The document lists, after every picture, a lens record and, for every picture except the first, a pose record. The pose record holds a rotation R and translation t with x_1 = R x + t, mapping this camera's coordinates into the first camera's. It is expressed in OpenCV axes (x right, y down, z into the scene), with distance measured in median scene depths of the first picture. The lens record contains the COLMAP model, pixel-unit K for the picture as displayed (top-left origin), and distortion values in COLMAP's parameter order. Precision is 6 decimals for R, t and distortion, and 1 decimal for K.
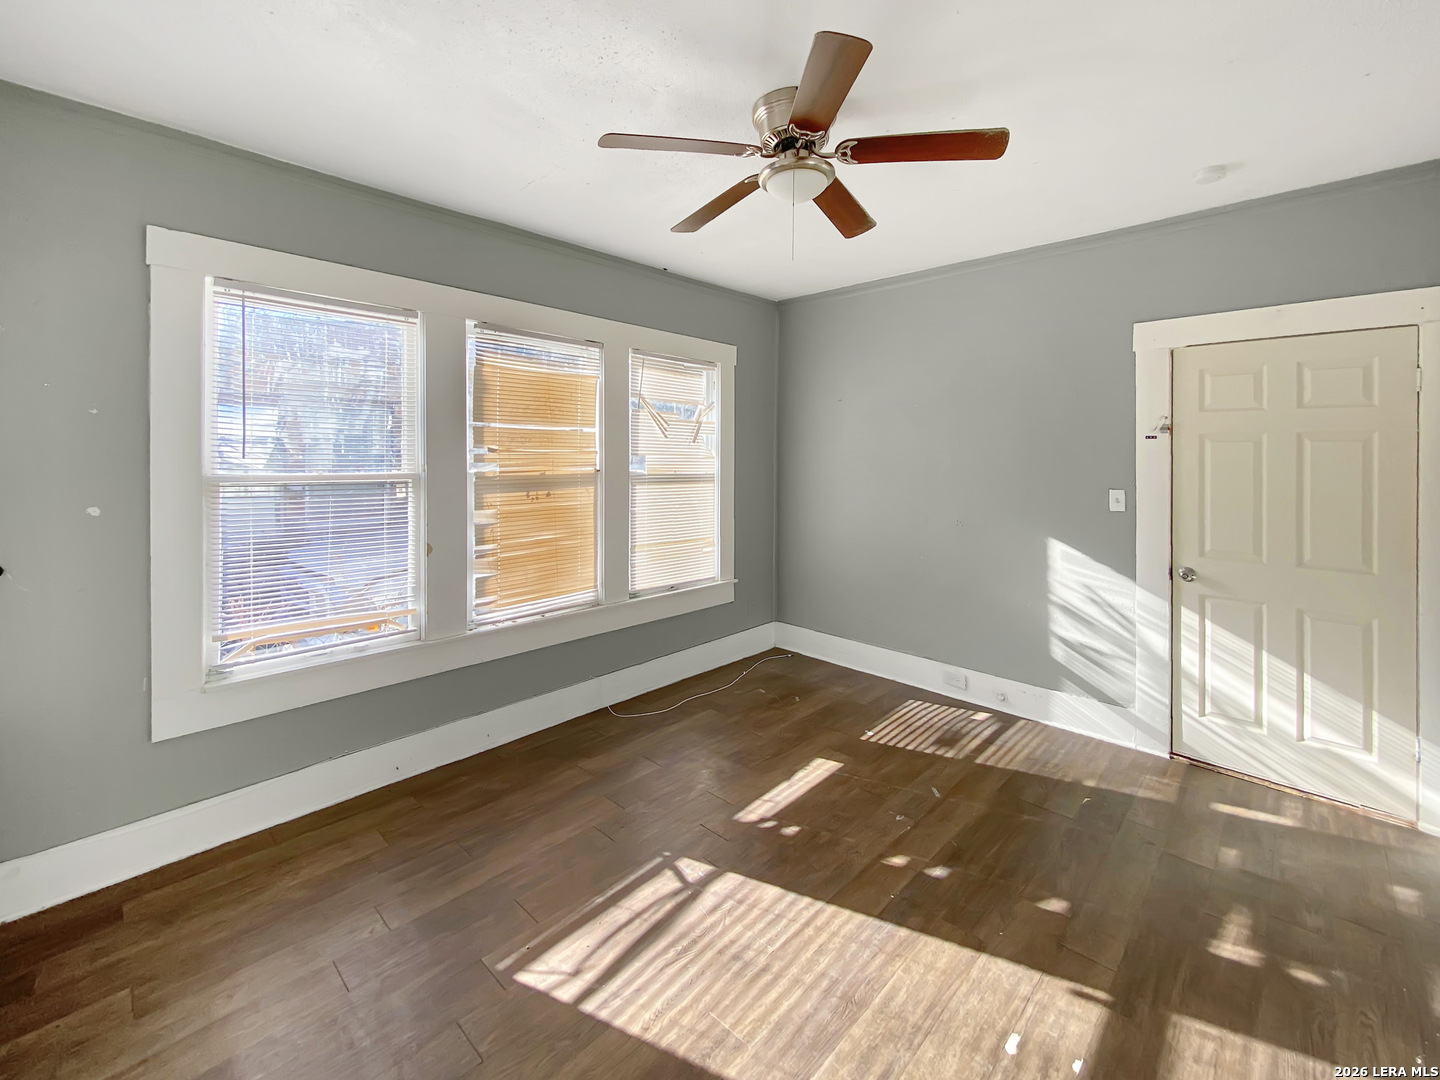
lens RADIAL K [[613.4, 0, 720.0], [0, 613.4, 540.0], [0, 0, 1]] dist [0.001118, 0.000217]
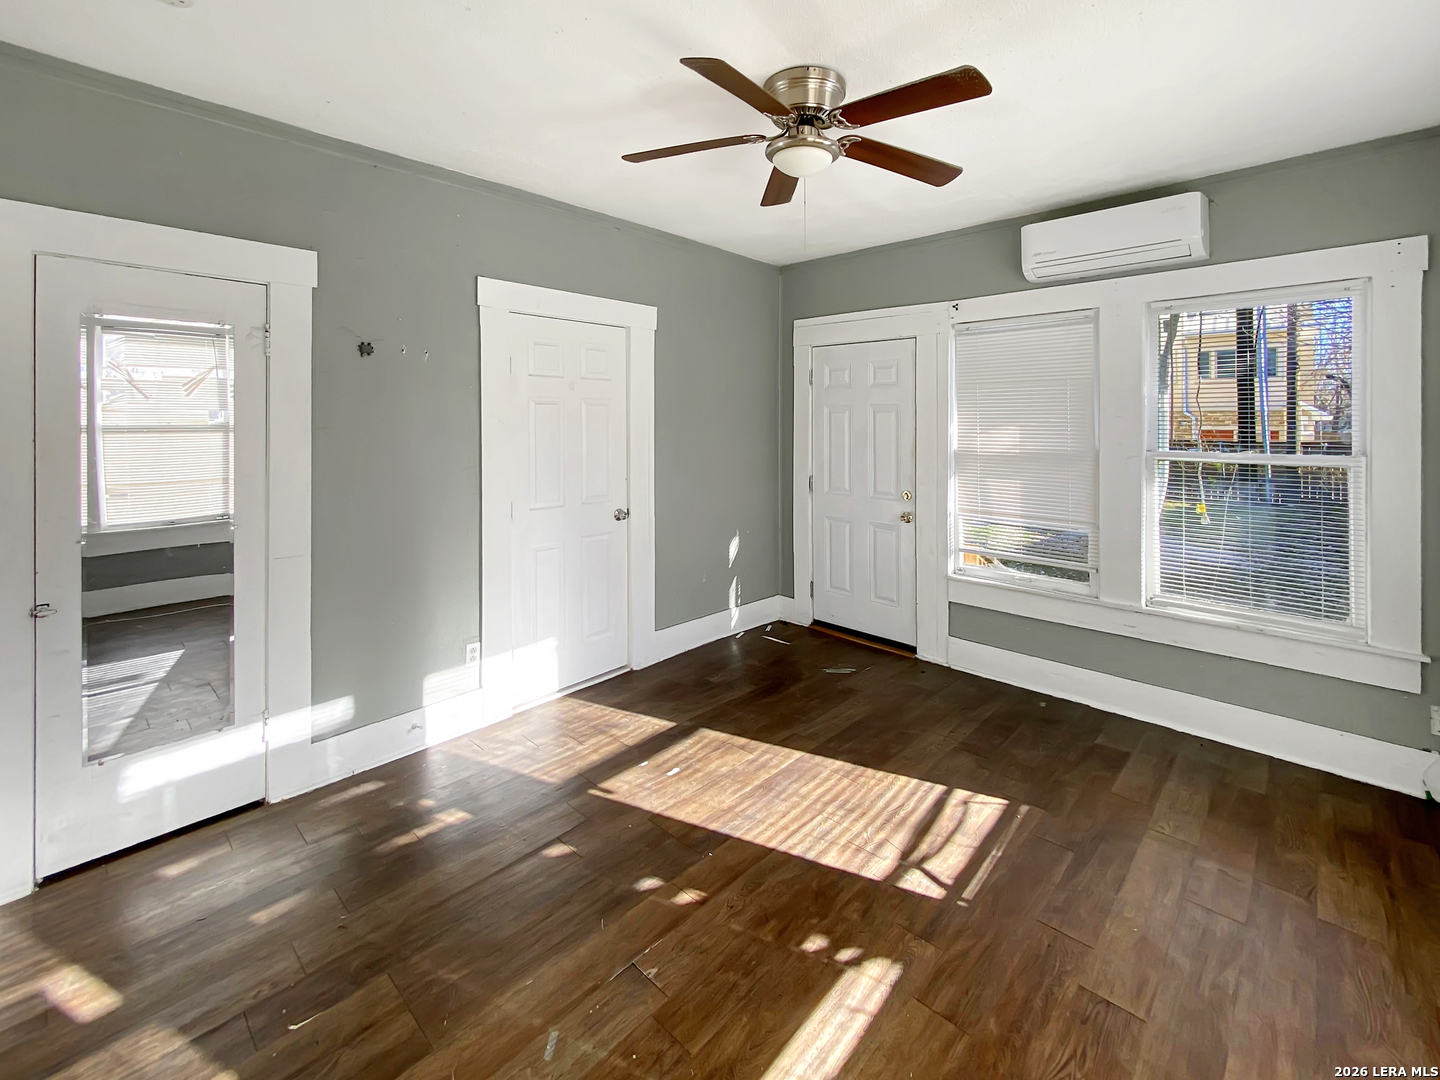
lens RADIAL K [[624.1, 0, 719.8], [0, 624.1, 532.5], [0, 0, 1]] dist [0.002171, 0.000172]
pose [[-0.999868, -0.014469, -0.007337, 0.275954], [-0.016070, 0.945330, 0.325720, -0.255825], [0.002223, 0.325795, -0.945438, 1.771045]]
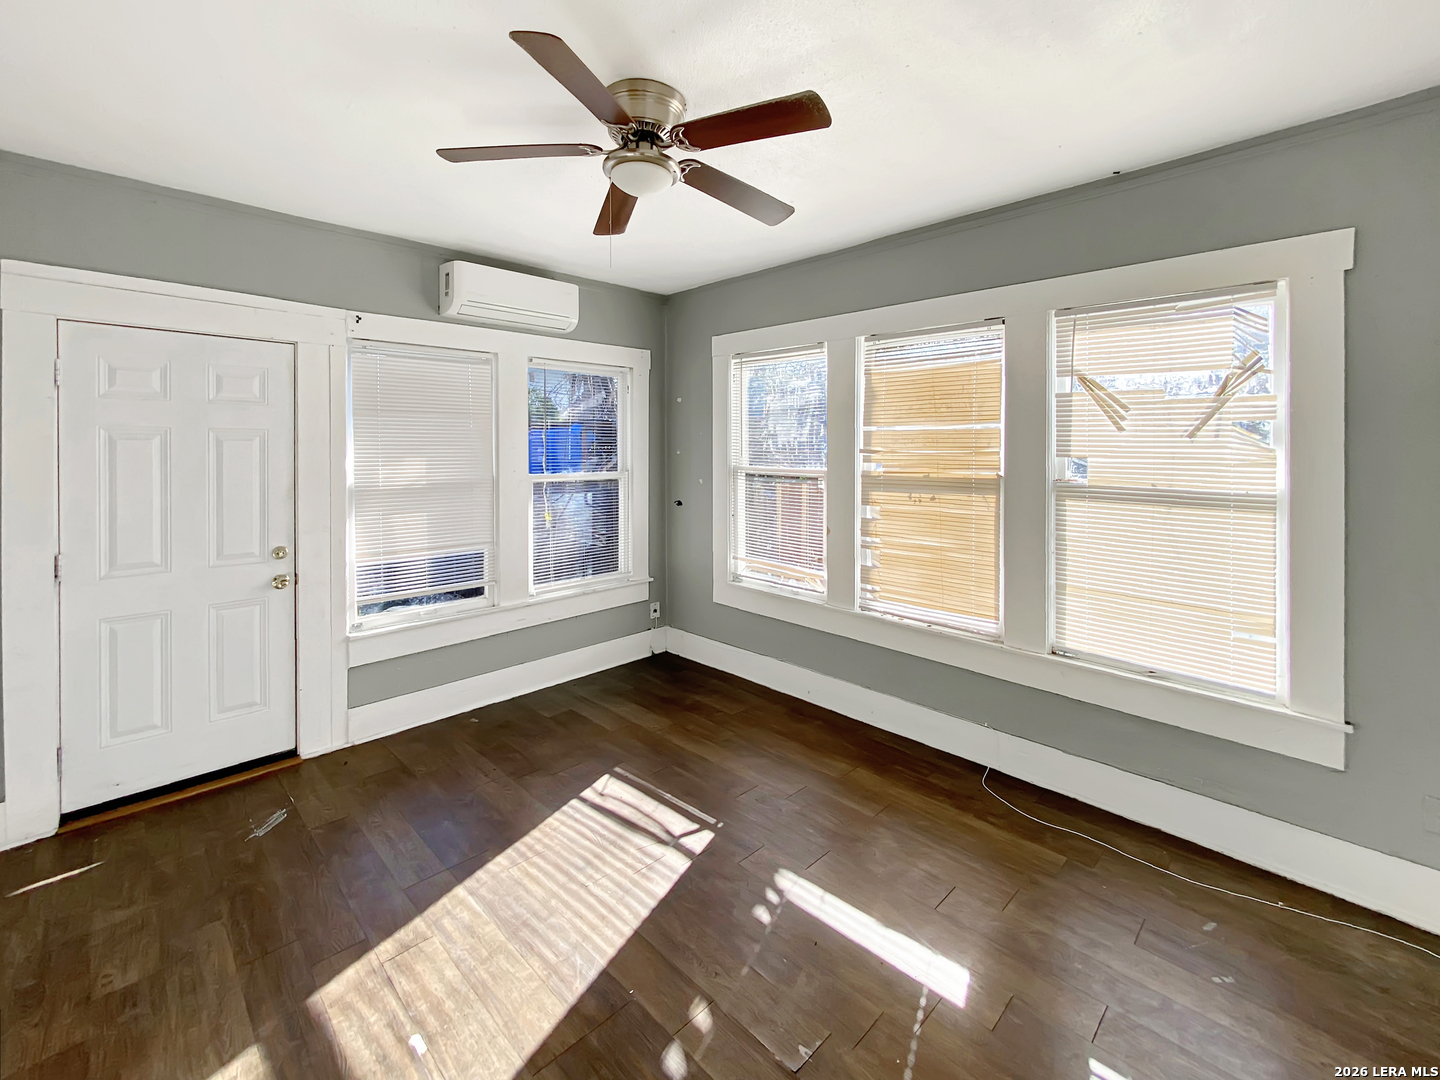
lens RADIAL K [[628.5, 0, 722.2], [0, 628.5, 546.3], [0, 0, 1]] dist [0.021061, -0.000112]
pose [[-0.028934, 0.142502, -0.989371, 1.012085], [-0.149742, 0.977999, 0.145243, -0.137276], [0.988302, 0.152353, -0.006959, 1.013908]]
